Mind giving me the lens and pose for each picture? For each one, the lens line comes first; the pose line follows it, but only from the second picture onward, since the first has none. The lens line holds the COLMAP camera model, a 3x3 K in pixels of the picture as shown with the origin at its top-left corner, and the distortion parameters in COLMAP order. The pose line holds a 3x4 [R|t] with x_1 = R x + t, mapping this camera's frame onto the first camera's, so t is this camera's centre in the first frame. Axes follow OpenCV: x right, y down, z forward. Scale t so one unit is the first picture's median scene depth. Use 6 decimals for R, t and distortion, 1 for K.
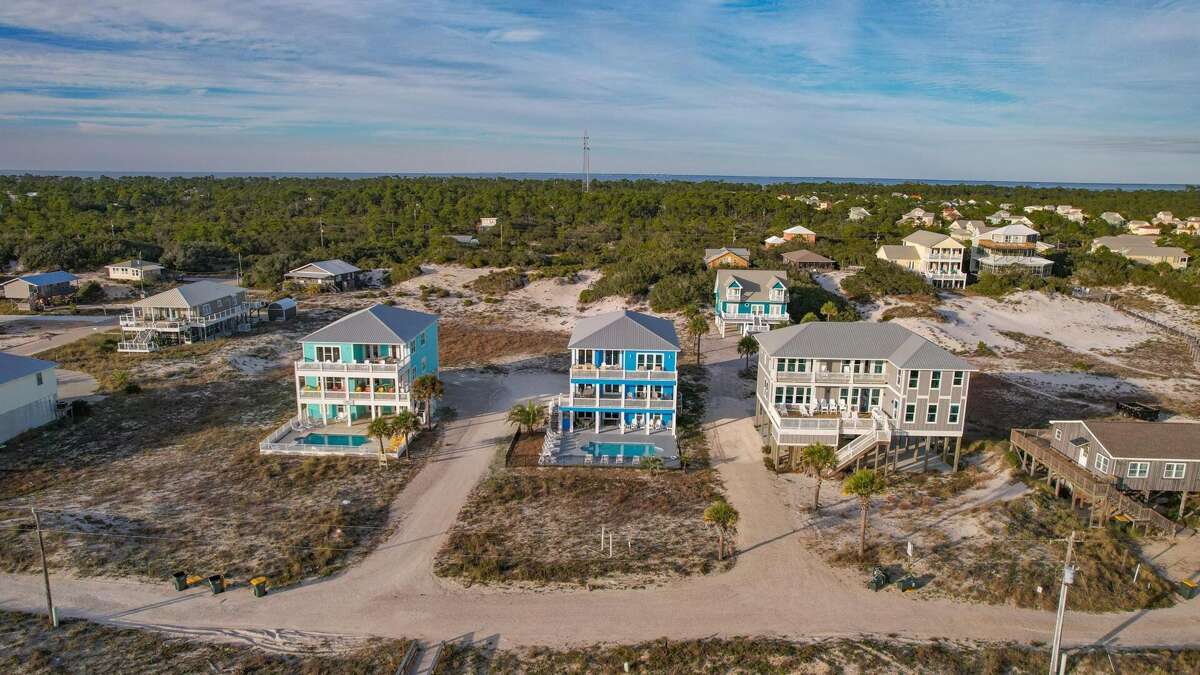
lens RADIAL K [[788.5, 0, 590.5], [0, 788.5, 338.8], [0, 0, 1]] dist [-0.040010, 0.000480]
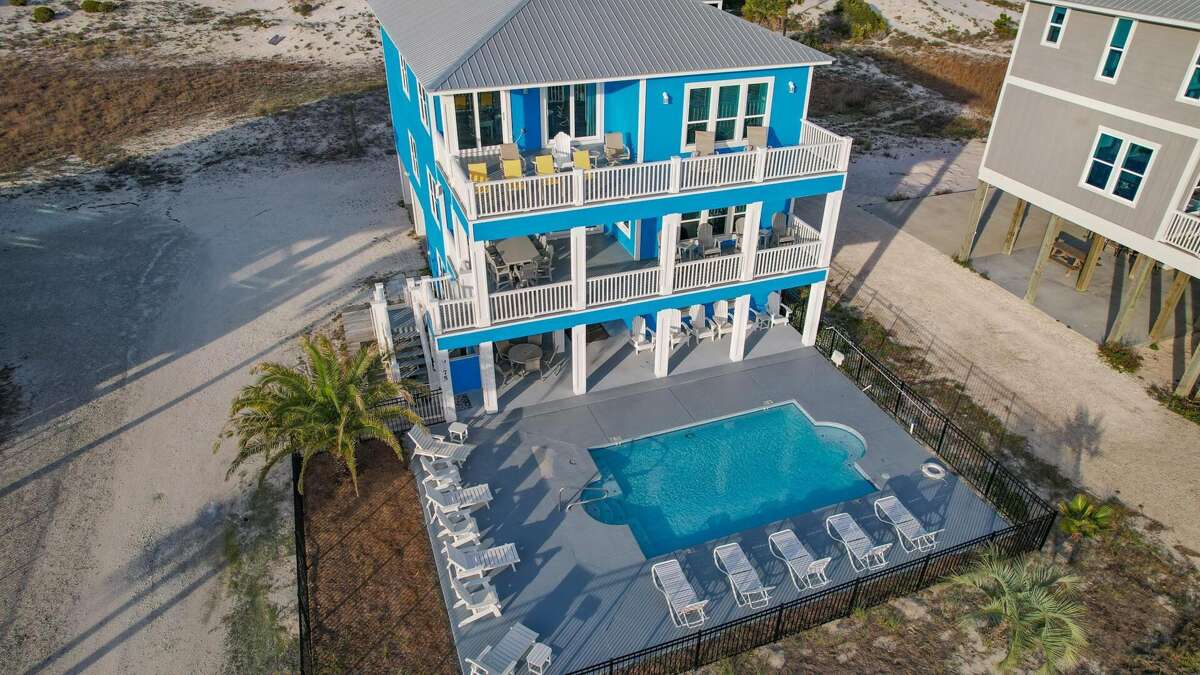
lens RADIAL K [[771.6, 0, 603.6], [0, 771.6, 340.2], [0, 0, 1]] dist [-0.071565, 0.053531]
pose [[0.918288, -0.212411, 0.334110, -0.053242], [0.084684, 0.929744, 0.358337, 0.002301], [-0.386751, -0.300763, 0.871760, 0.554481]]
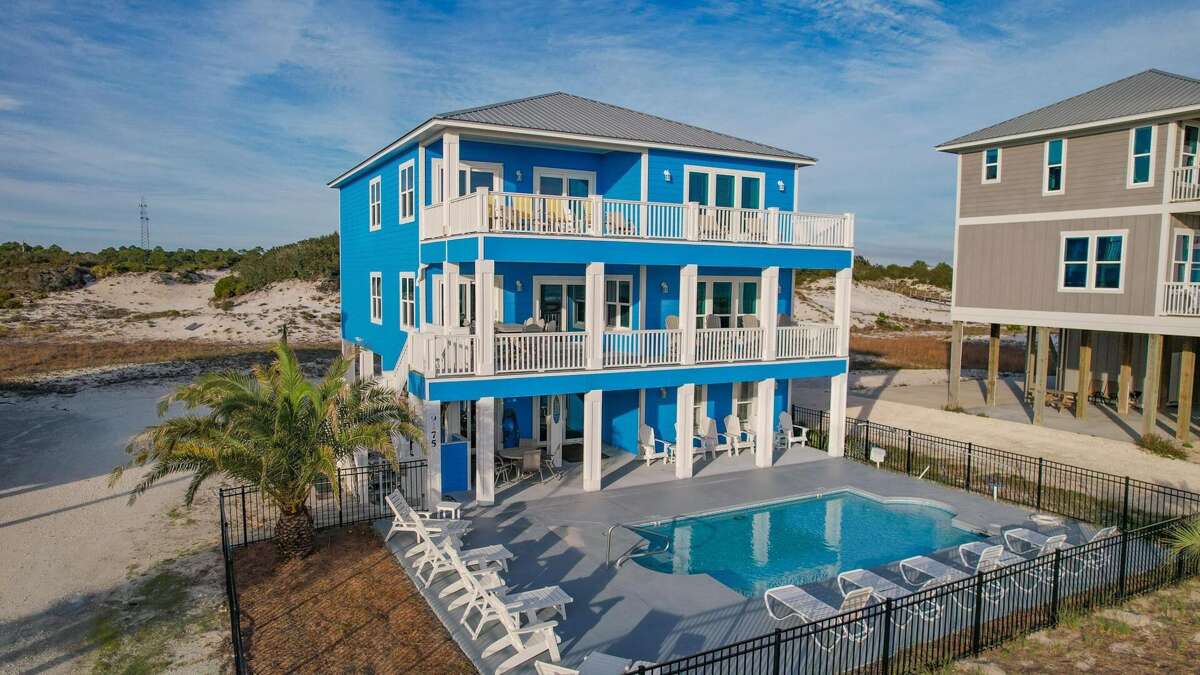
lens RADIAL K [[771.6, 0, 602.8], [0, 771.6, 338.0], [0, 0, 1]] dist [-0.071565, 0.053531]
pose [[0.853101, -0.039221, 0.520270, -0.075343], [0.106116, 0.989371, -0.099417, 0.072174], [-0.510841, 0.140022, 0.848195, 0.586710]]
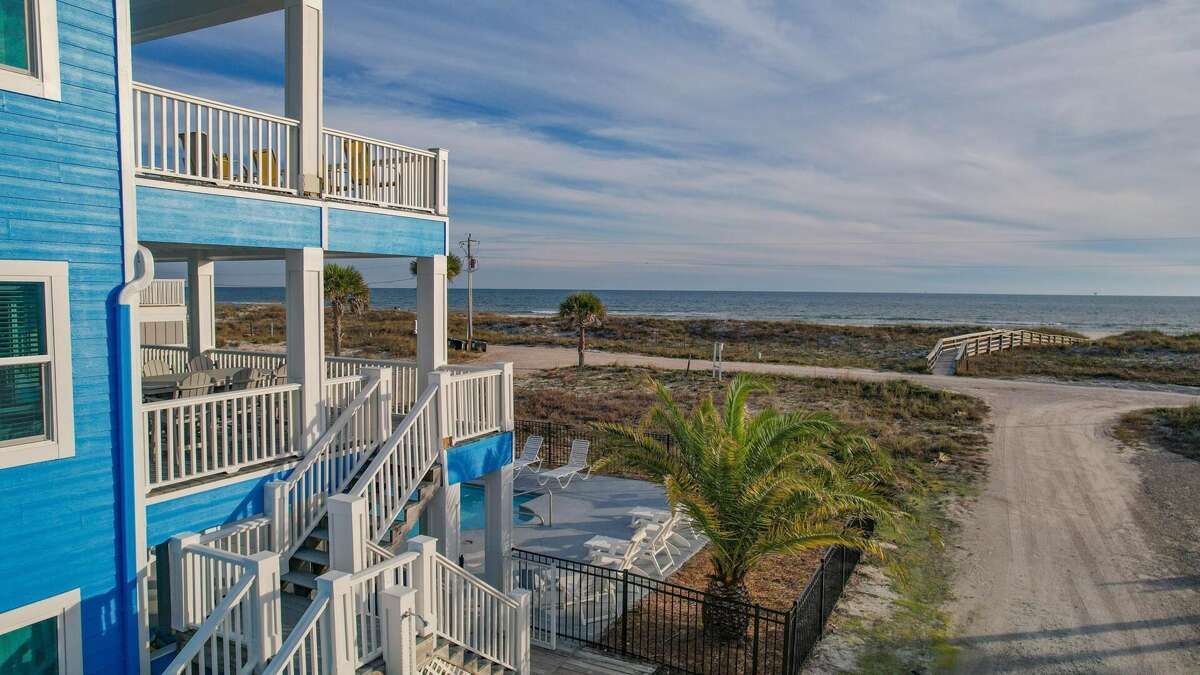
lens RADIAL K [[771.6, 0, 596.9], [0, 771.6, 335.5], [0, 0, 1]] dist [-0.071565, 0.053531]
pose [[-0.908374, -0.038525, 0.416379, -0.079464], [0.074053, 0.965188, 0.250856, 0.027408], [-0.411548, 0.258706, -0.873899, 0.803256]]
